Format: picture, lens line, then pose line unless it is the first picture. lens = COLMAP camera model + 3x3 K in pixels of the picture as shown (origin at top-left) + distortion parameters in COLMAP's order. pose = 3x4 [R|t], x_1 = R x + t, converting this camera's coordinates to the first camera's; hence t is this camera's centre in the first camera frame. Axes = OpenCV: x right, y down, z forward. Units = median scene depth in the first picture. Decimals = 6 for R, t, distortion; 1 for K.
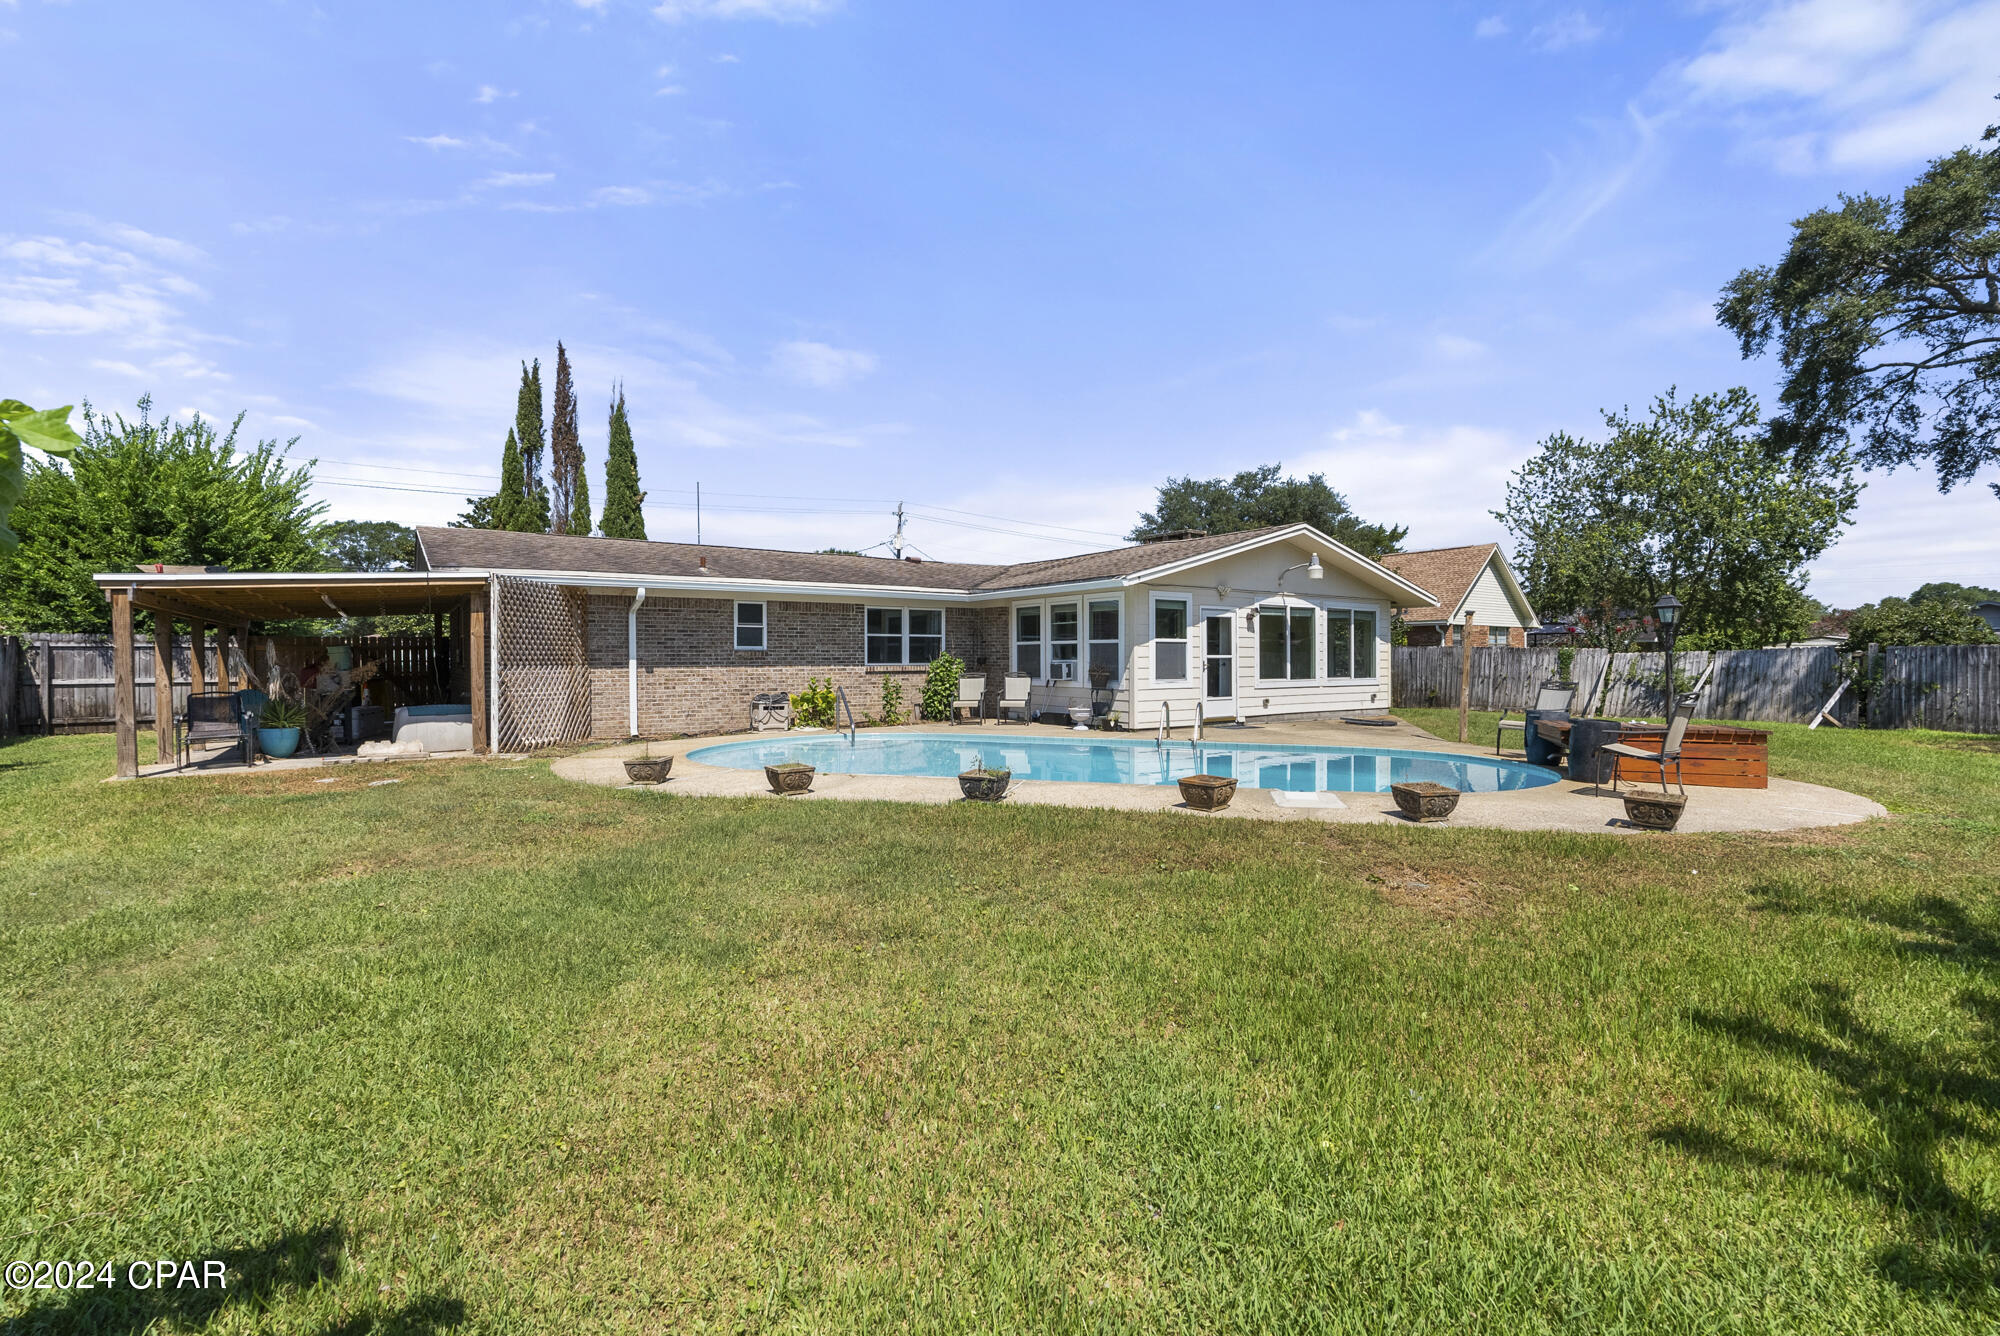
lens RADIAL K [[878.1, 0, 996.6], [0, 878.1, 670.7], [0, 0, 1]] dist [-0.018643, 0.002167]
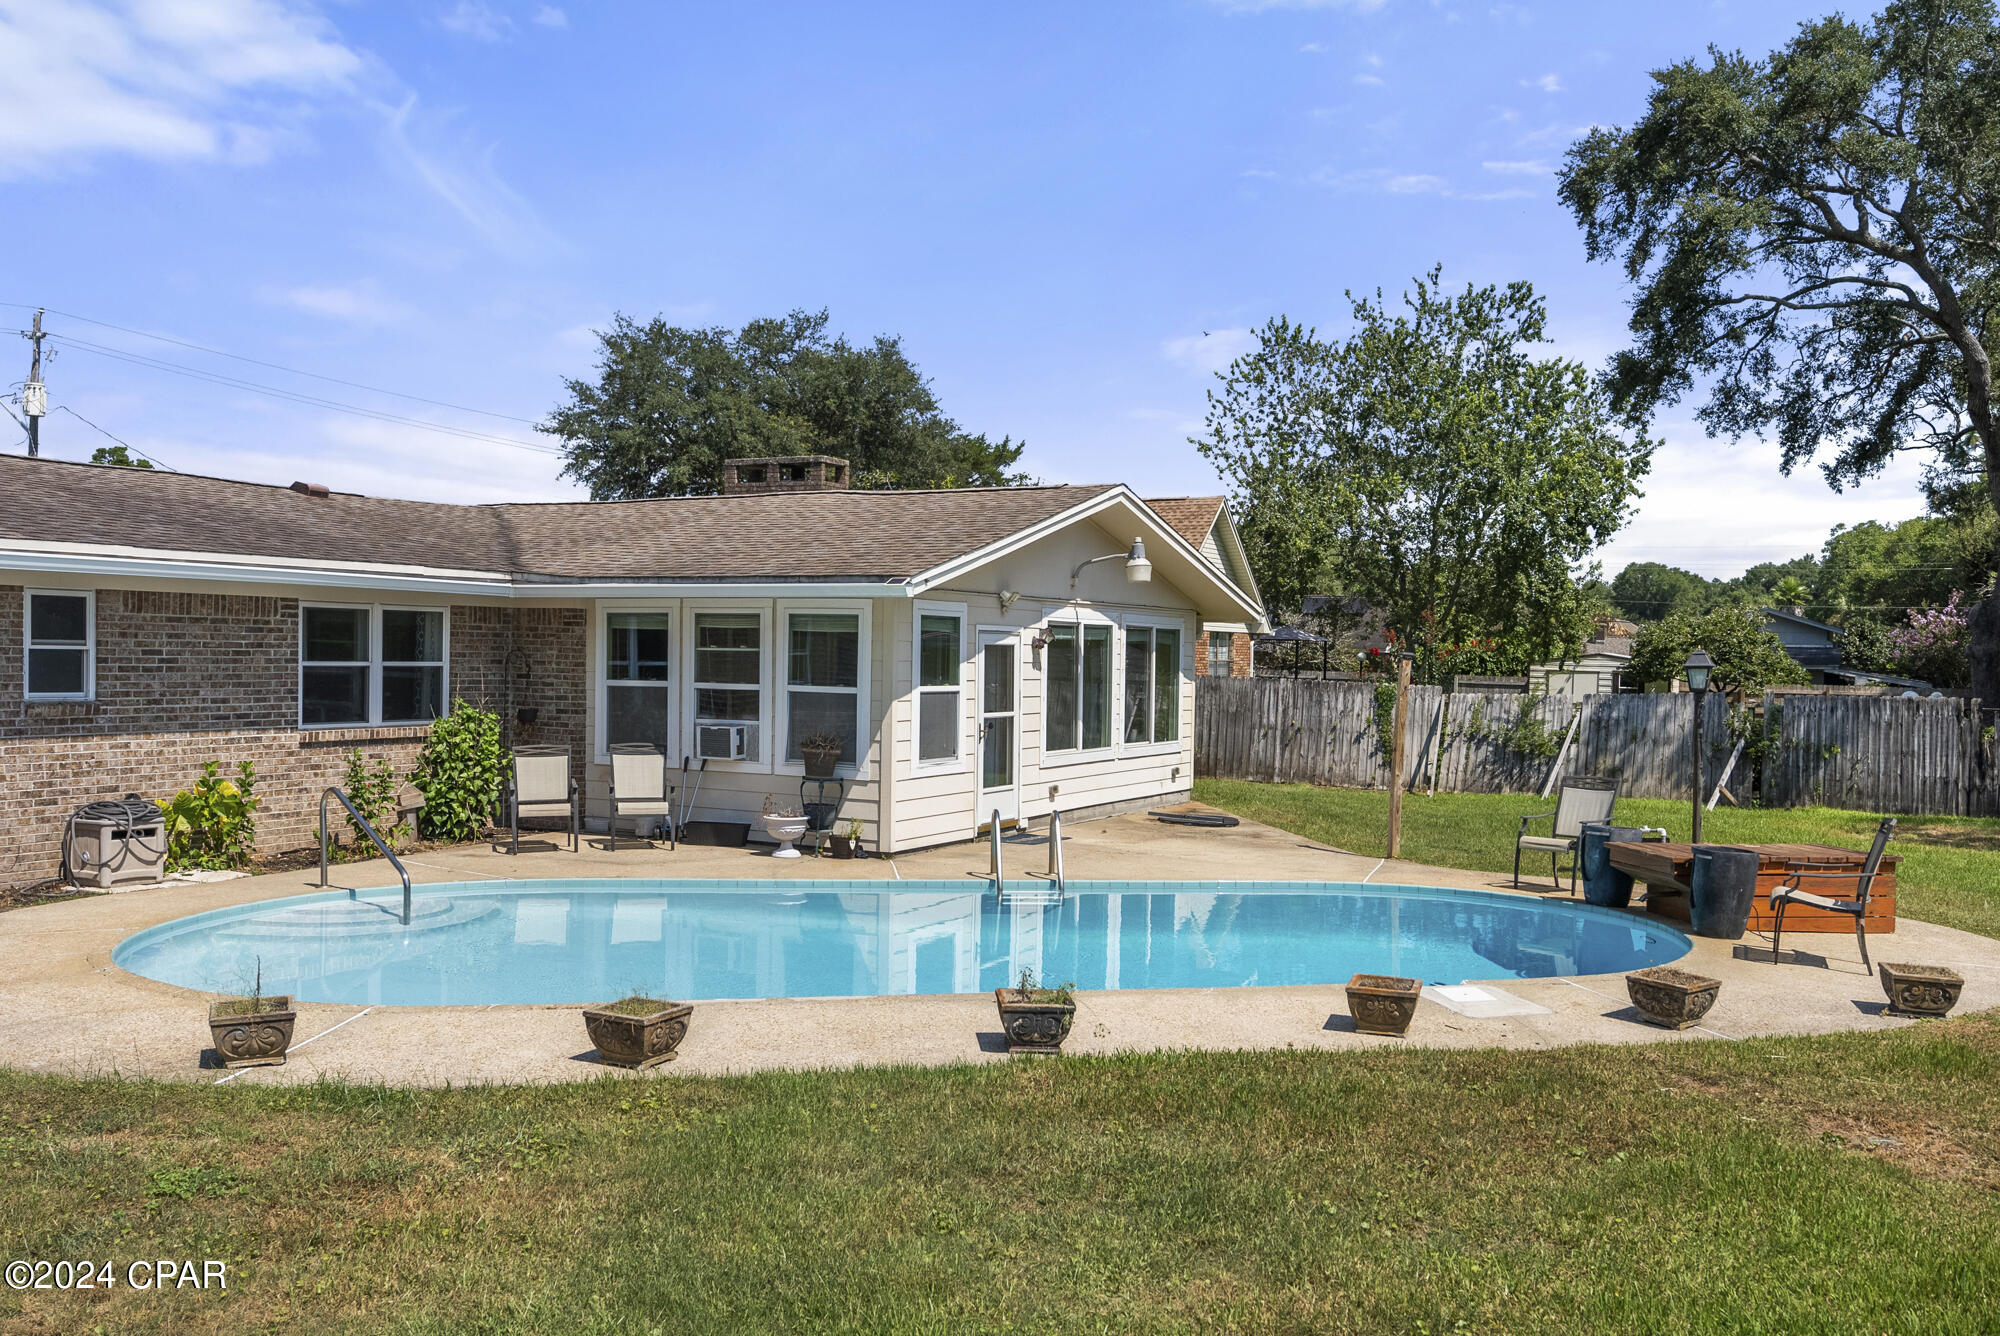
lens RADIAL K [[1700.8, 0, 997.5], [0, 1700.8, 705.7], [0, 0, 1]] dist [-0.004987, -0.013285]
pose [[0.886778, 0.001318, 0.462195, -0.227892], [-0.010996, 0.999773, 0.018248, -0.037392], [-0.462066, -0.021264, 0.886591, 0.026552]]
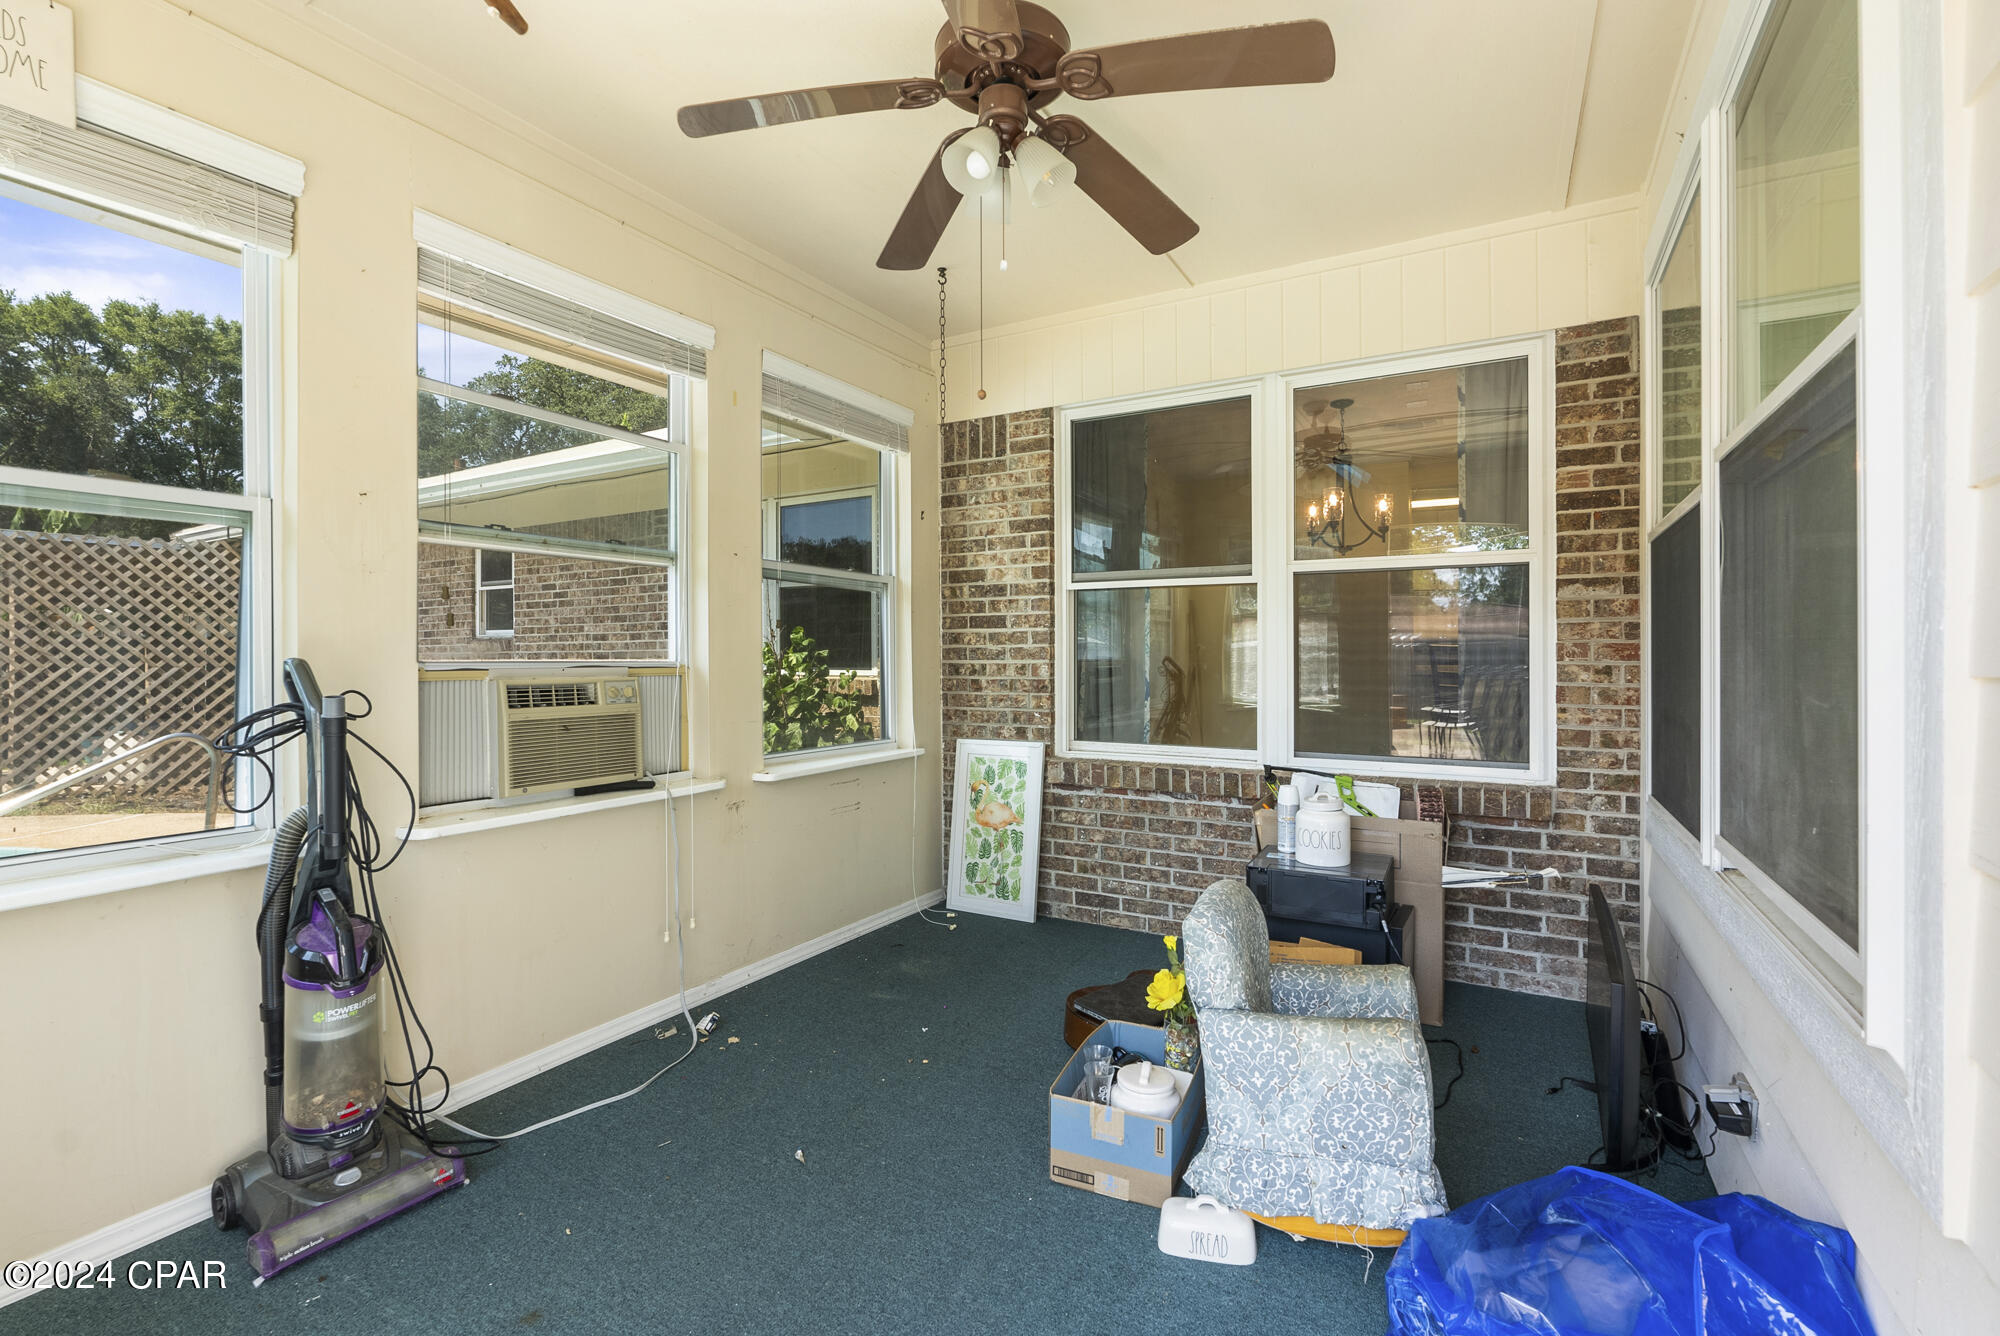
lens RADIAL K [[878.1, 0, 997.6], [0, 878.1, 663.6], [0, 0, 1]] dist [-0.018643, 0.002167]
pose [[0.427504, 0.006022, -0.903993, 0.232096], [-0.009114, 0.999956, 0.002352, -0.011698], [0.903967, 0.007234, 0.427540, 0.926716]]
